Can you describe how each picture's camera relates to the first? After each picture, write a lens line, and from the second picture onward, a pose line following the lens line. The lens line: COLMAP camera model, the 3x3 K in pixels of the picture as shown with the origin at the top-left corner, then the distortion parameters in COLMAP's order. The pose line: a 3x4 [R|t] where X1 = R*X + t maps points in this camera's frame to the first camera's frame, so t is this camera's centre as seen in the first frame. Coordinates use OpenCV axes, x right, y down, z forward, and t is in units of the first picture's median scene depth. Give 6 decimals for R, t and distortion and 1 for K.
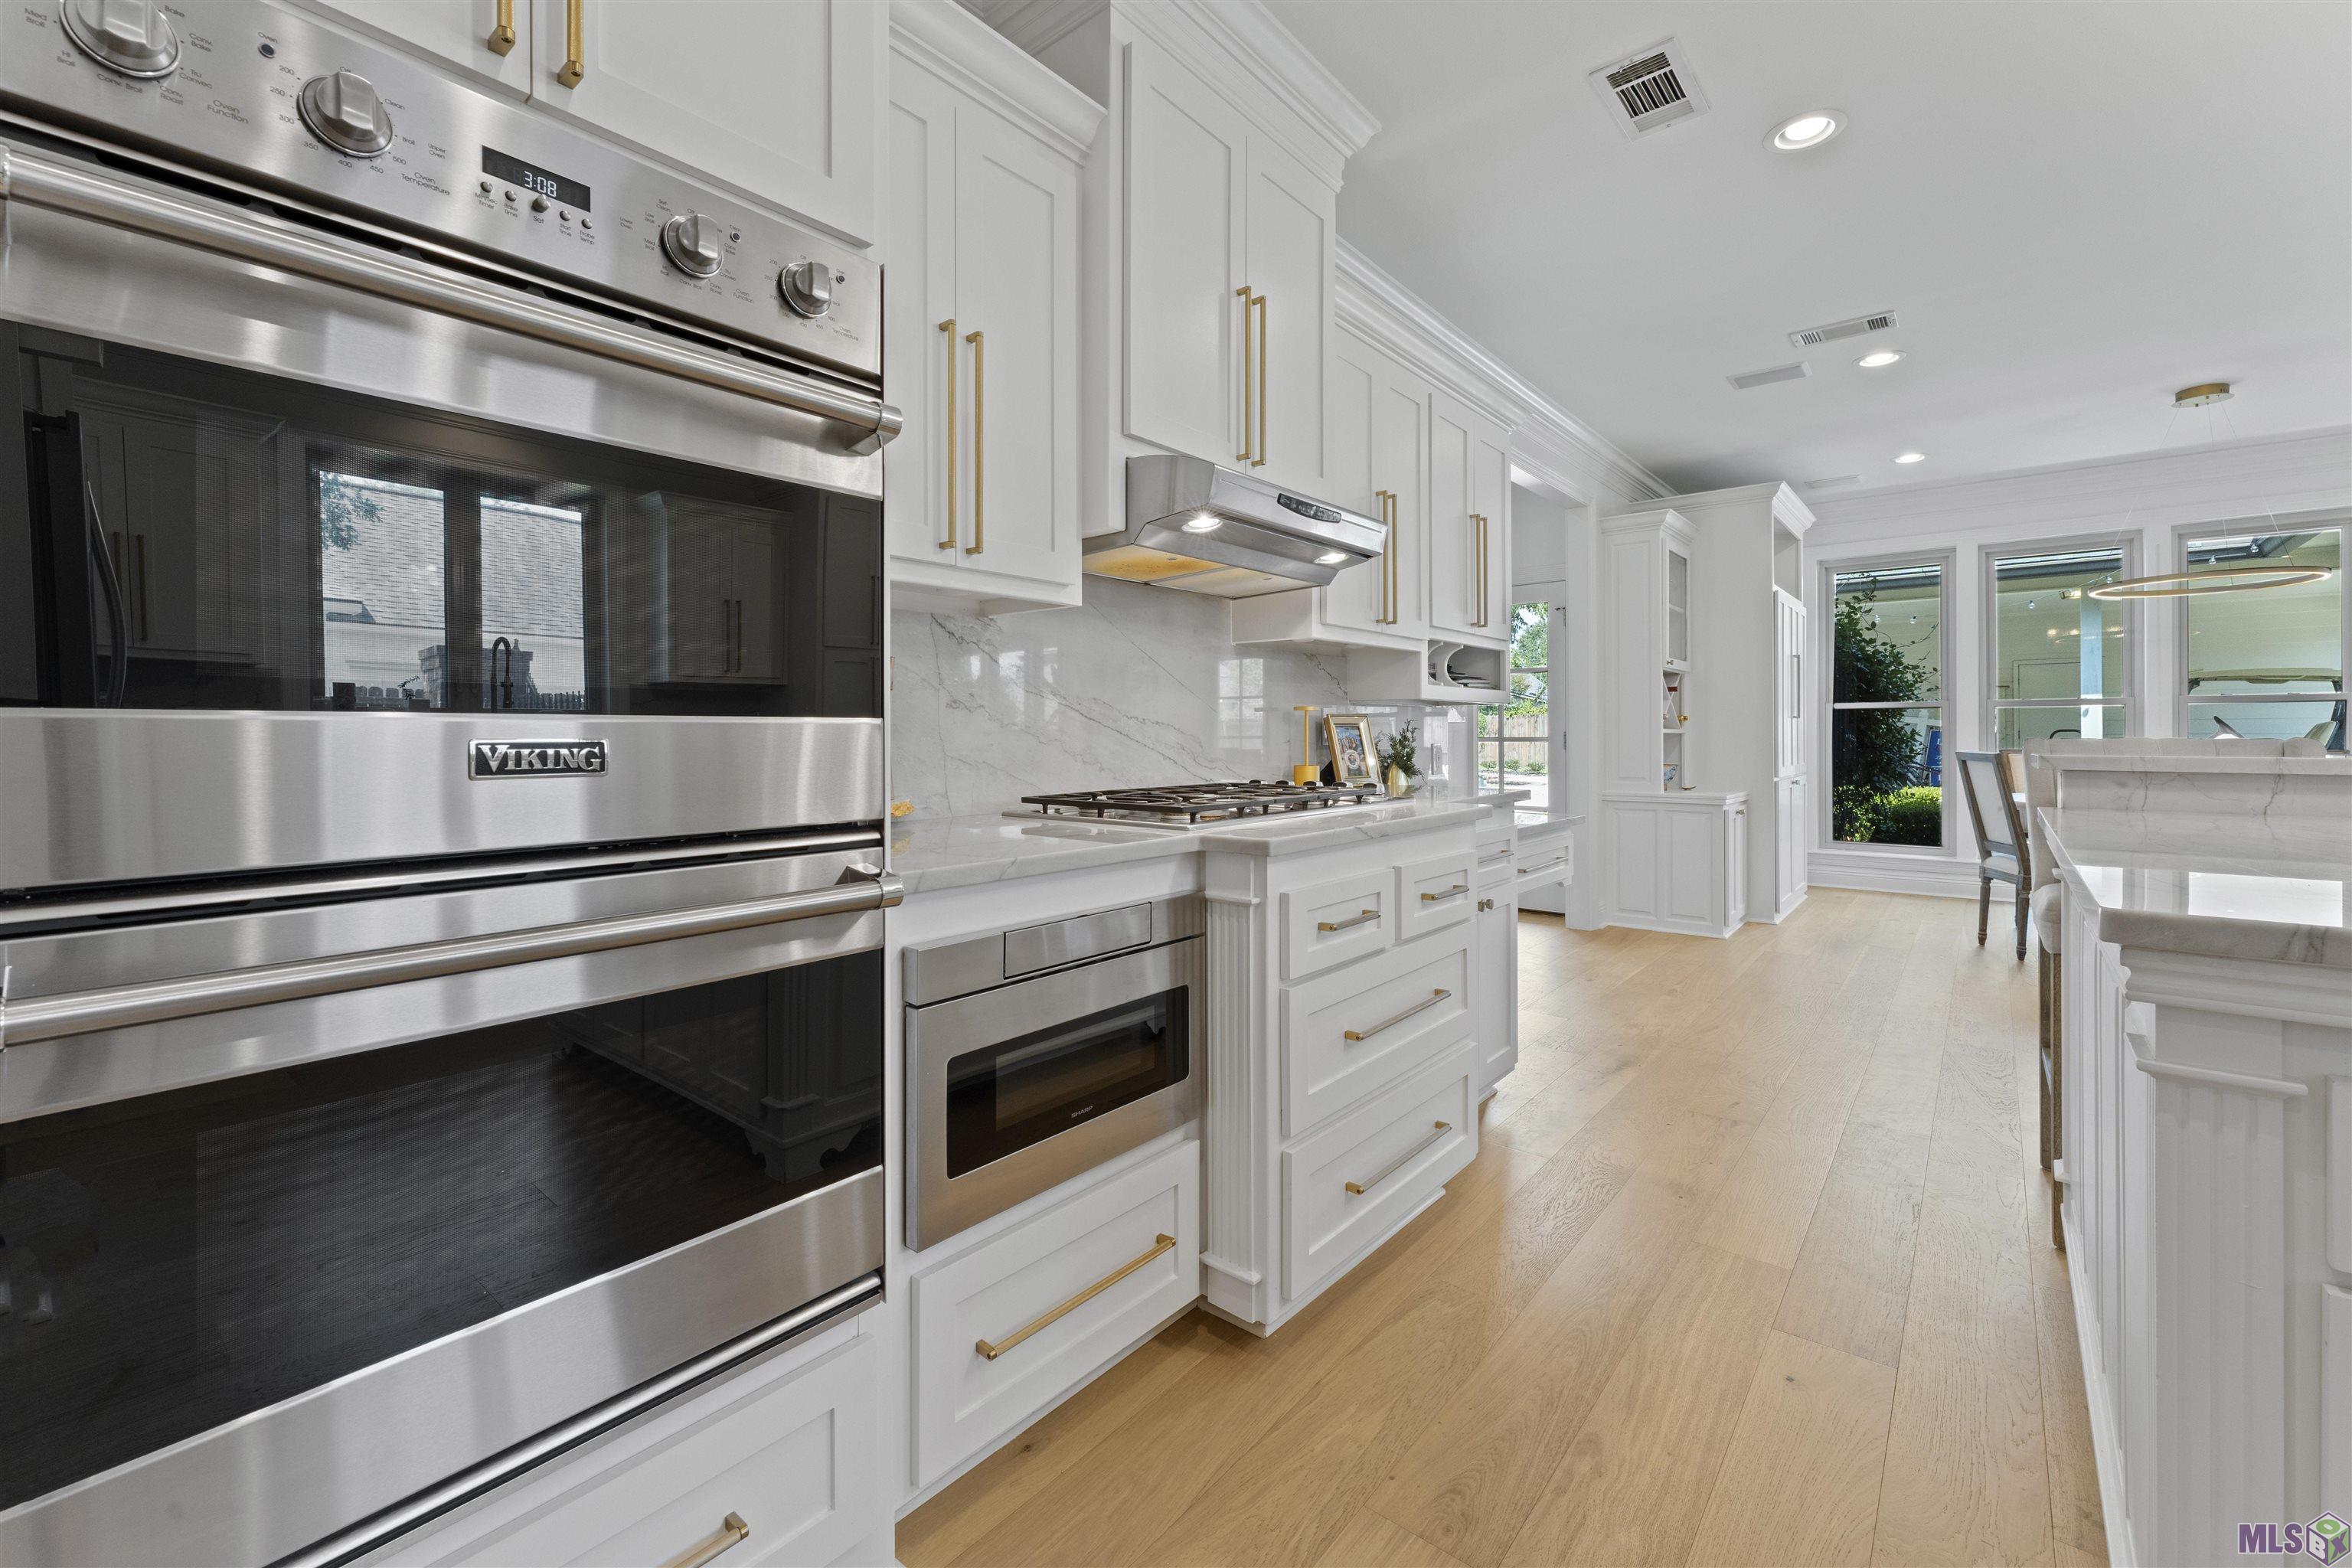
lens RADIAL K [[924.2, 0, 1185.9], [0, 924.2, 738.7], [0, 0, 1]] dist [0.011844, -0.000076]
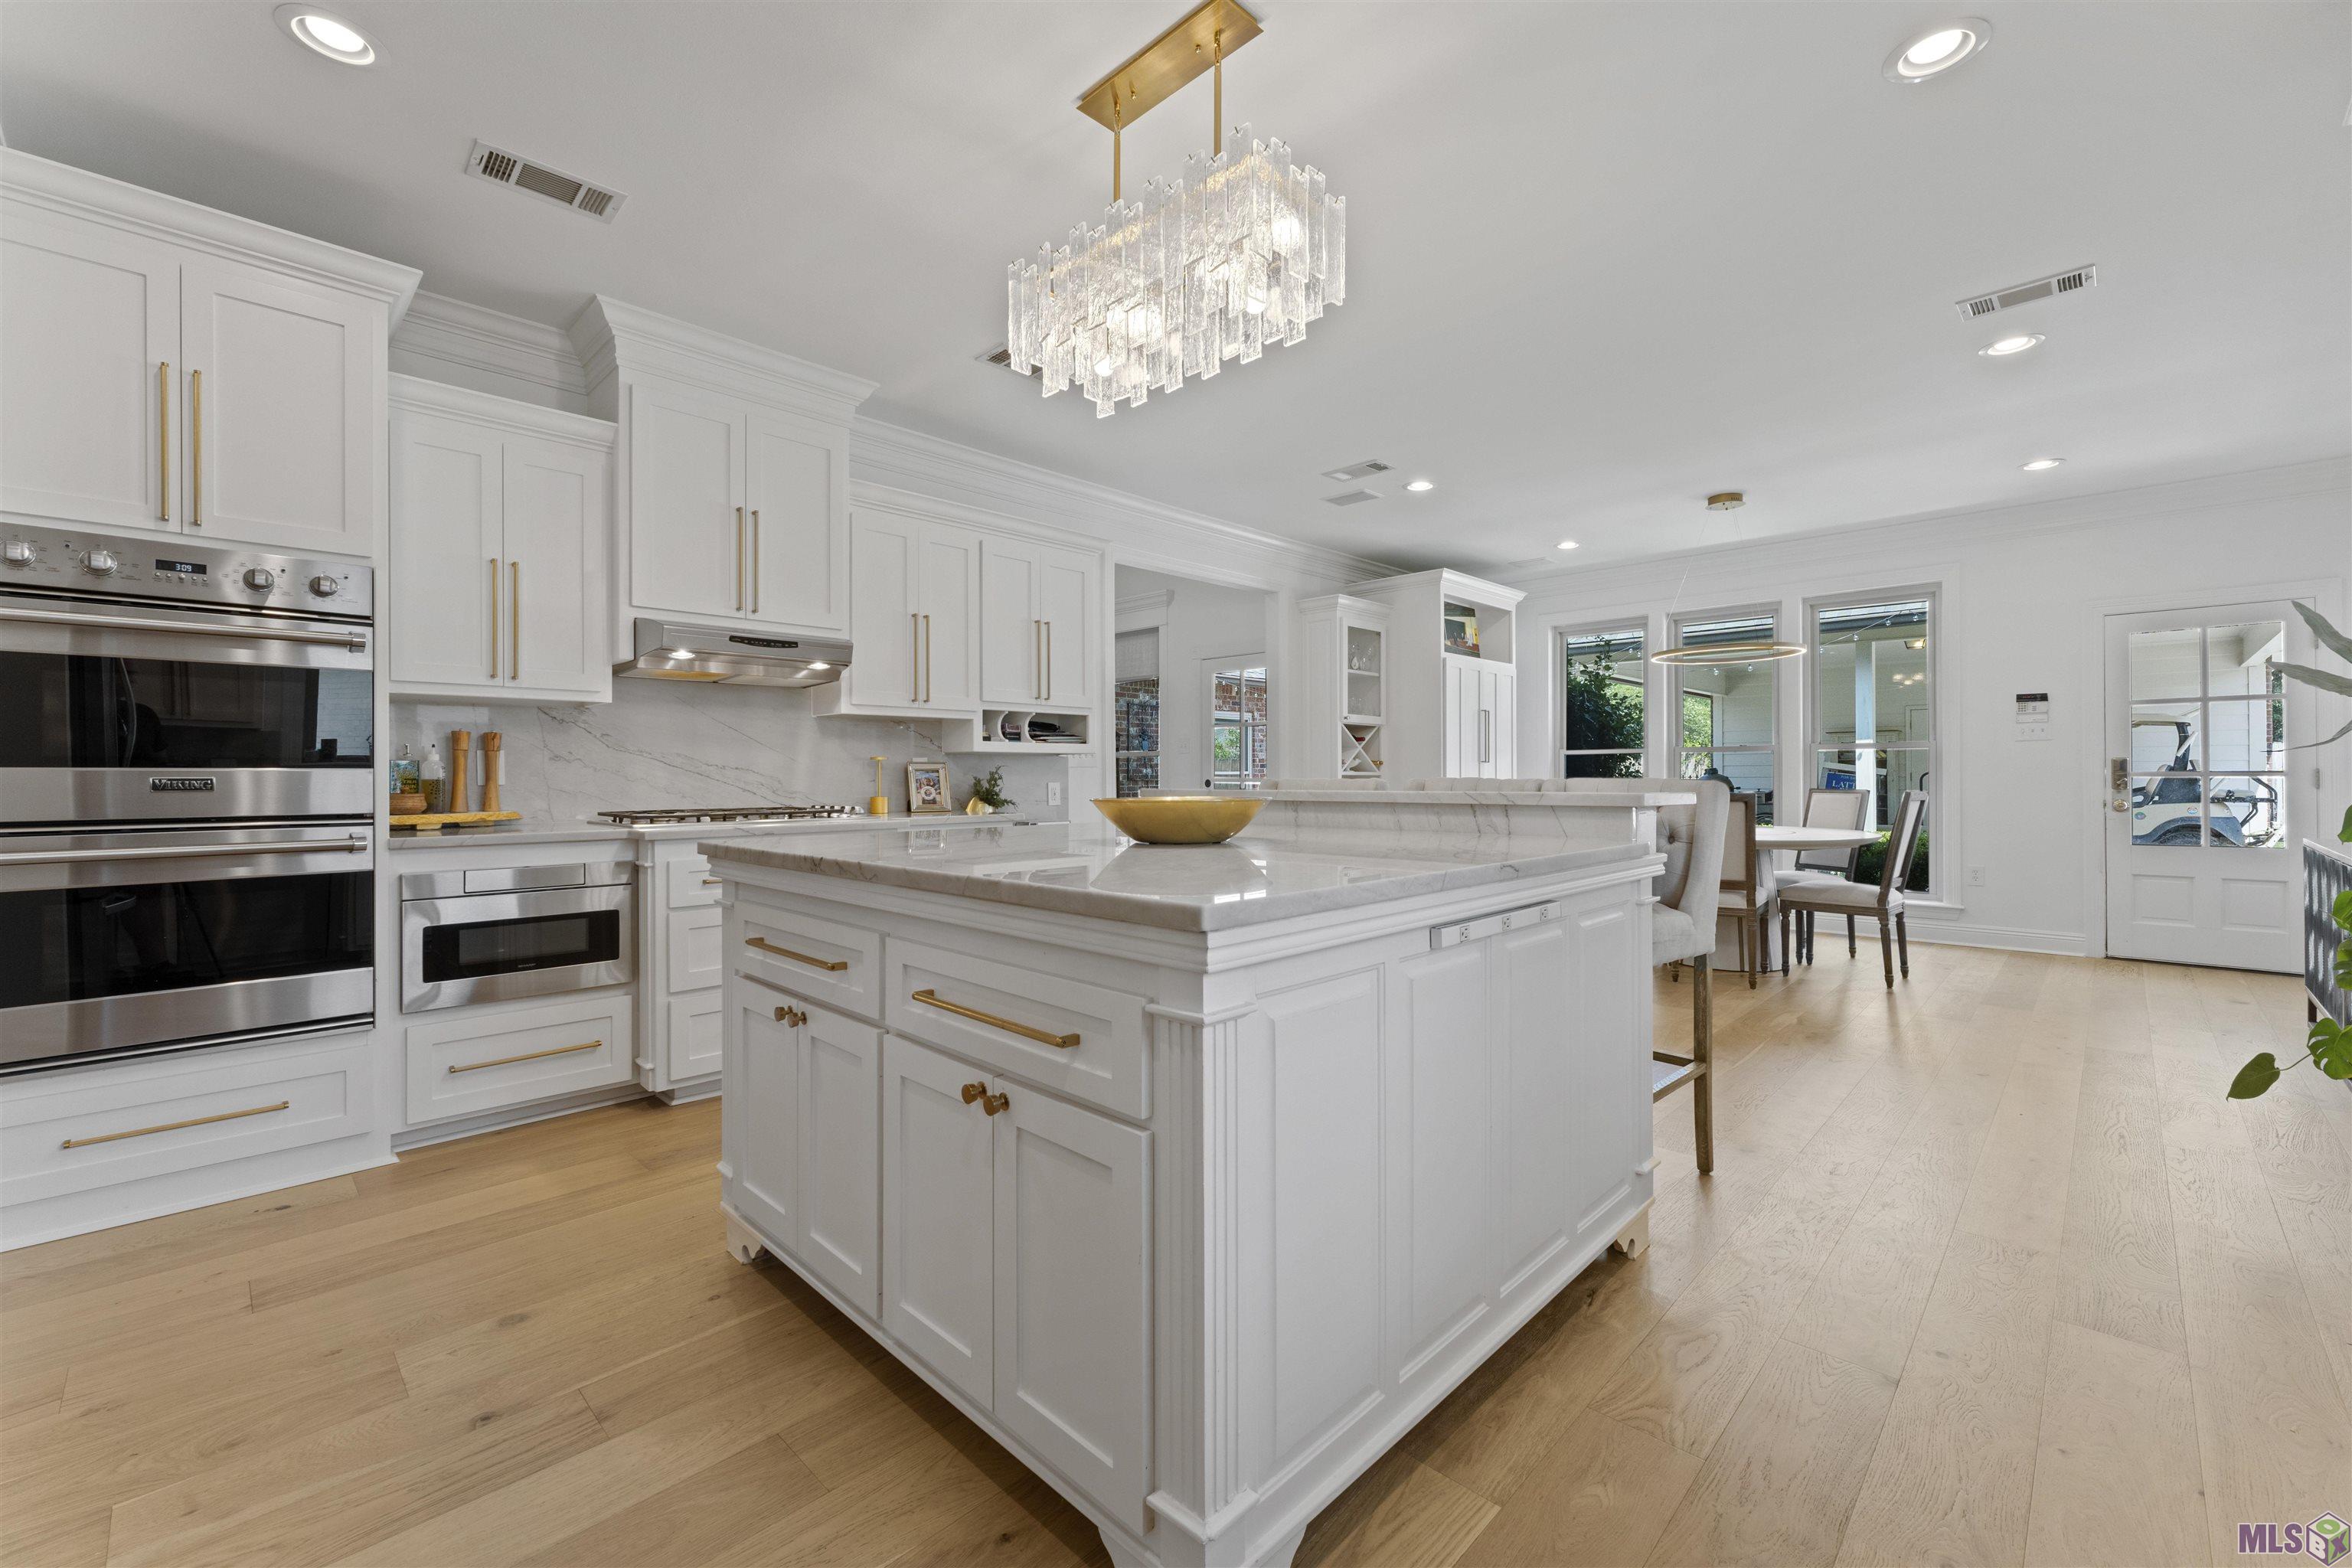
lens RADIAL K [[924.2, 0, 1175.9], [0, 924.2, 782.6], [0, 0, 1]] dist [0.011844, -0.000076]
pose [[0.995780, 0.001941, -0.091748, 0.684937], [-0.001707, 0.999995, 0.002629, 0.000697], [0.091753, -0.002462, 0.995779, -0.402374]]
